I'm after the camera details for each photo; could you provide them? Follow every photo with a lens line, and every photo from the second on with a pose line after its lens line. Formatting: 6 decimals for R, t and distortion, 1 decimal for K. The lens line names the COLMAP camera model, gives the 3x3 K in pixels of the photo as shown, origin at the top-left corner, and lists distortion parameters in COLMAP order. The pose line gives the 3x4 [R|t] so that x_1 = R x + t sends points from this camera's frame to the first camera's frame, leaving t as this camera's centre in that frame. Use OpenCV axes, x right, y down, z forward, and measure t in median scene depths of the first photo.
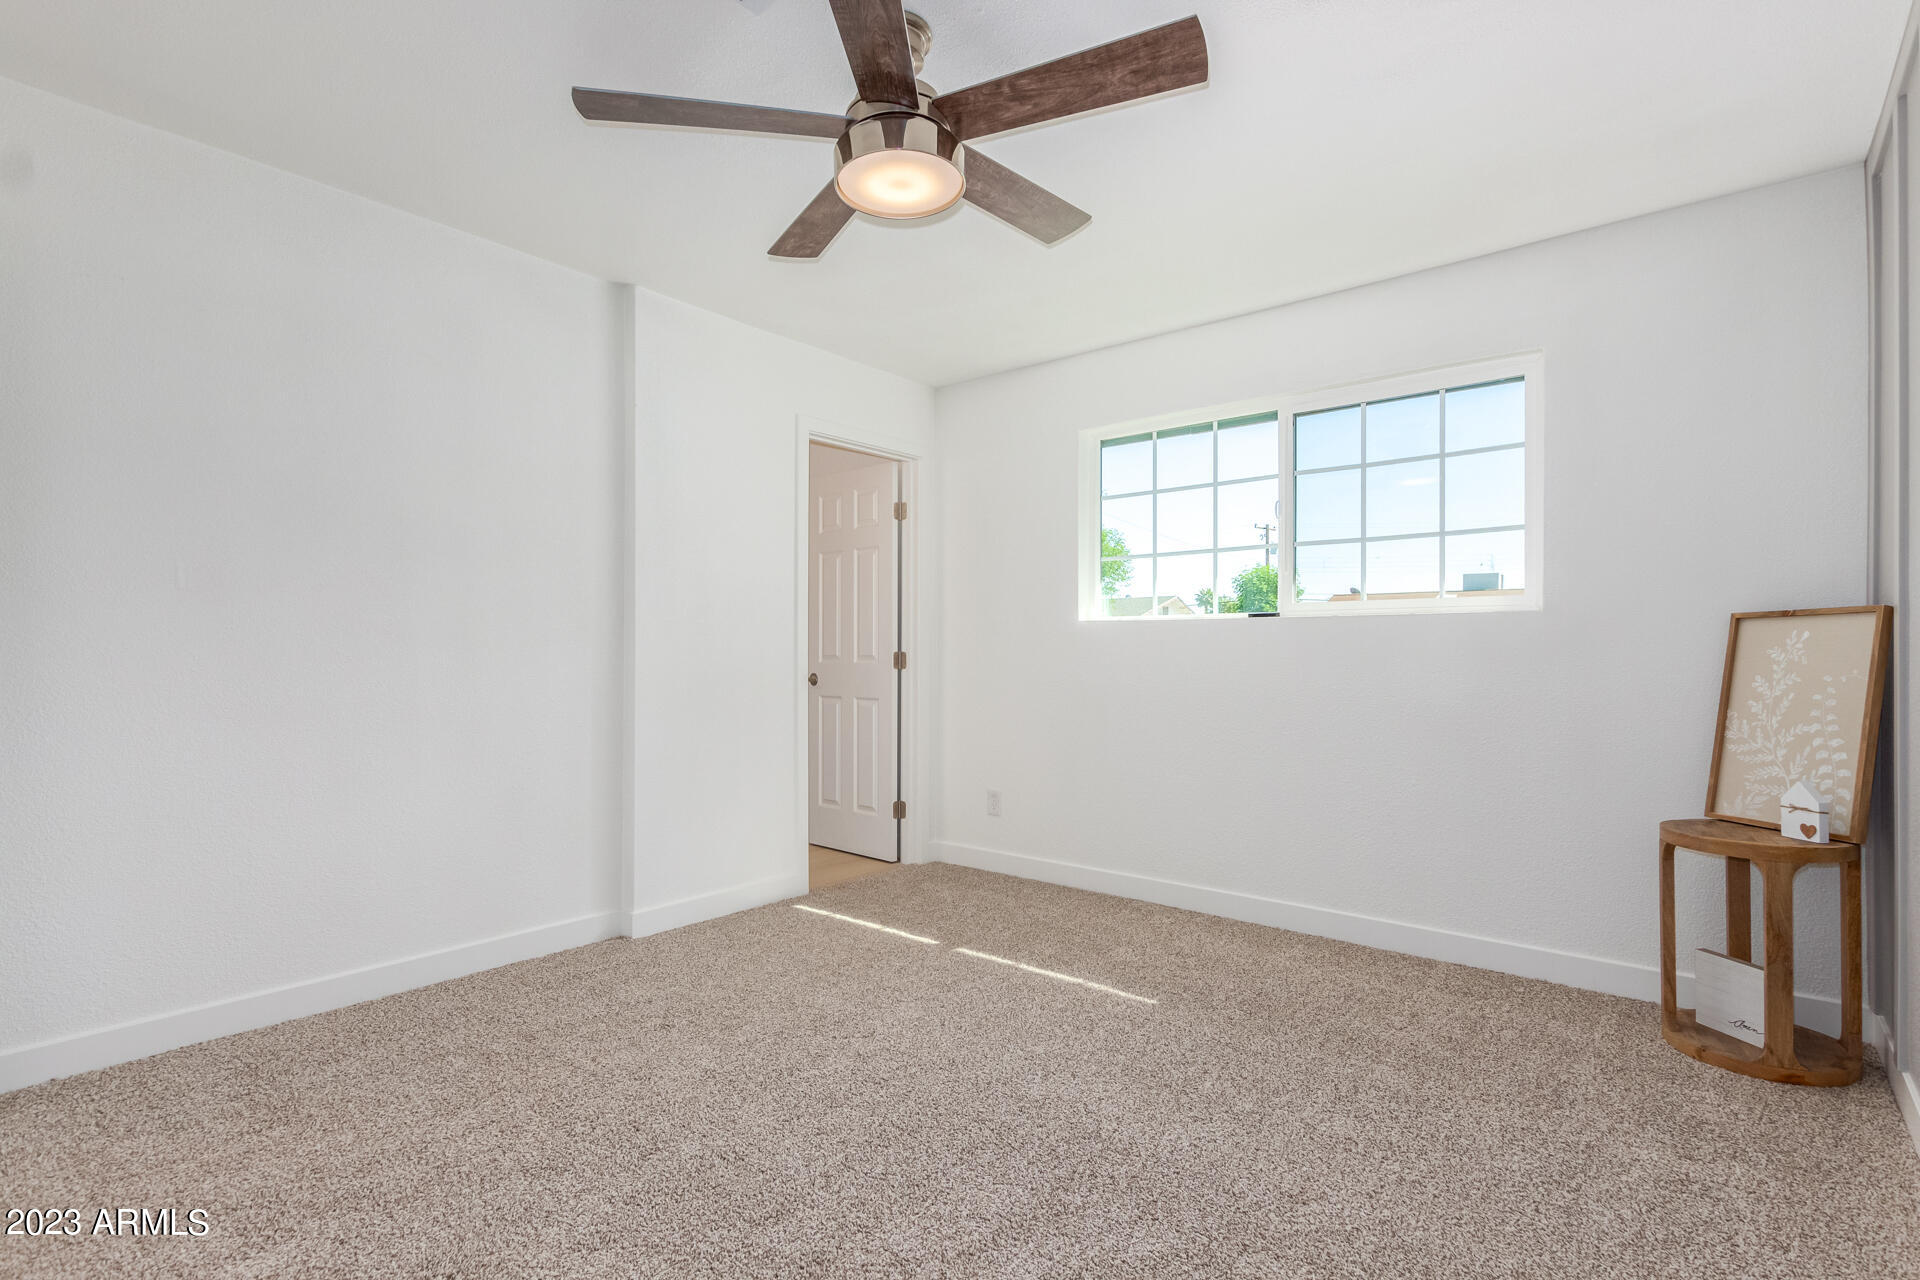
lens RADIAL K [[900.6, 0, 960.0], [0, 900.6, 640.0], [0, 0, 1]] dist [0.000615, 0.000040]
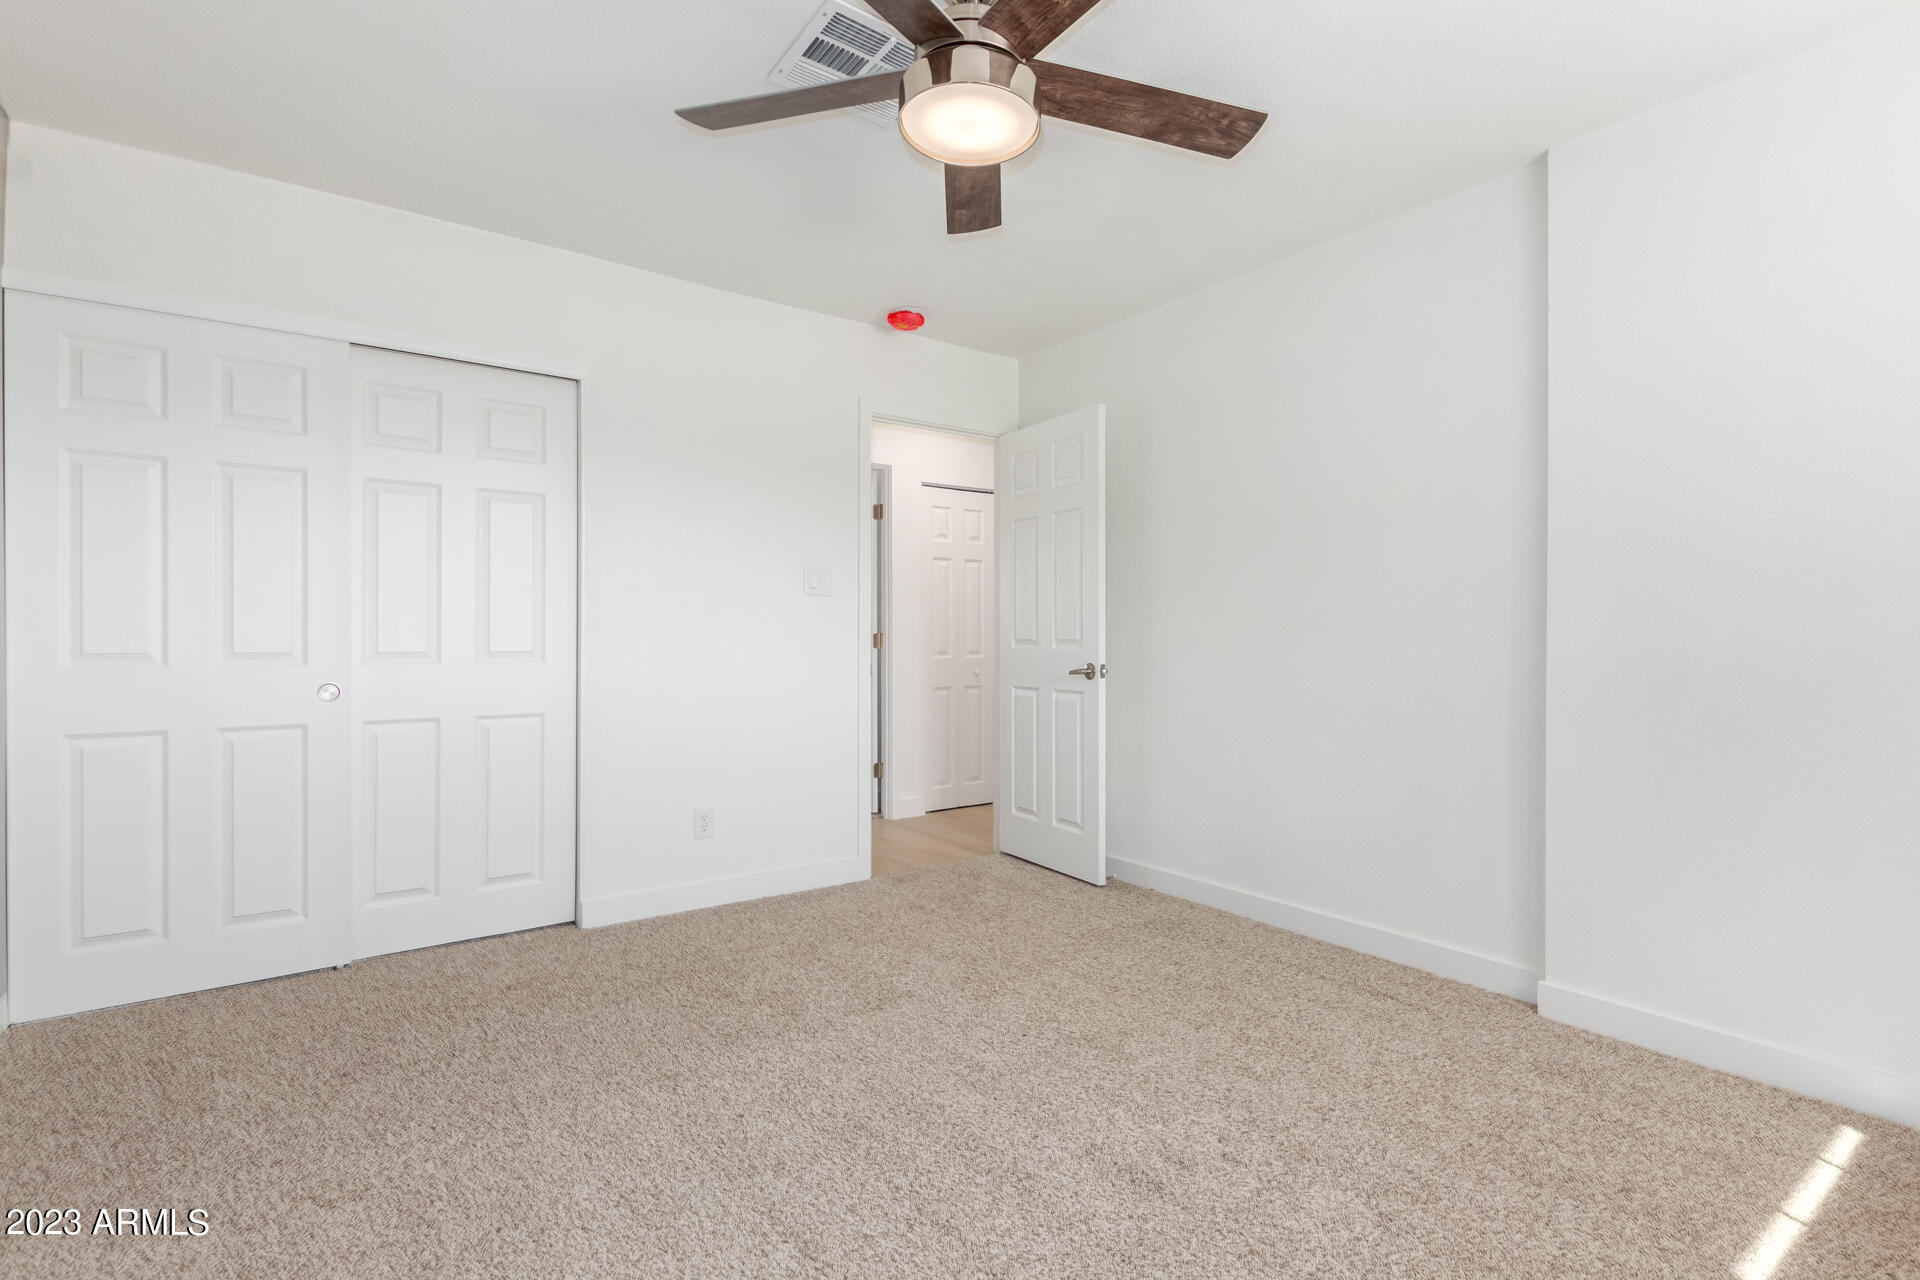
lens RADIAL K [[900.6, 0, 960.0], [0, 900.6, 640.0], [0, 0, 1]] dist [0.000615, 0.000040]
pose [[-0.225812, 0.005273, -0.974157, 0.541590], [0.008493, 0.999958, 0.003444, 0.004858], [0.974134, -0.007496, -0.225847, 0.753904]]
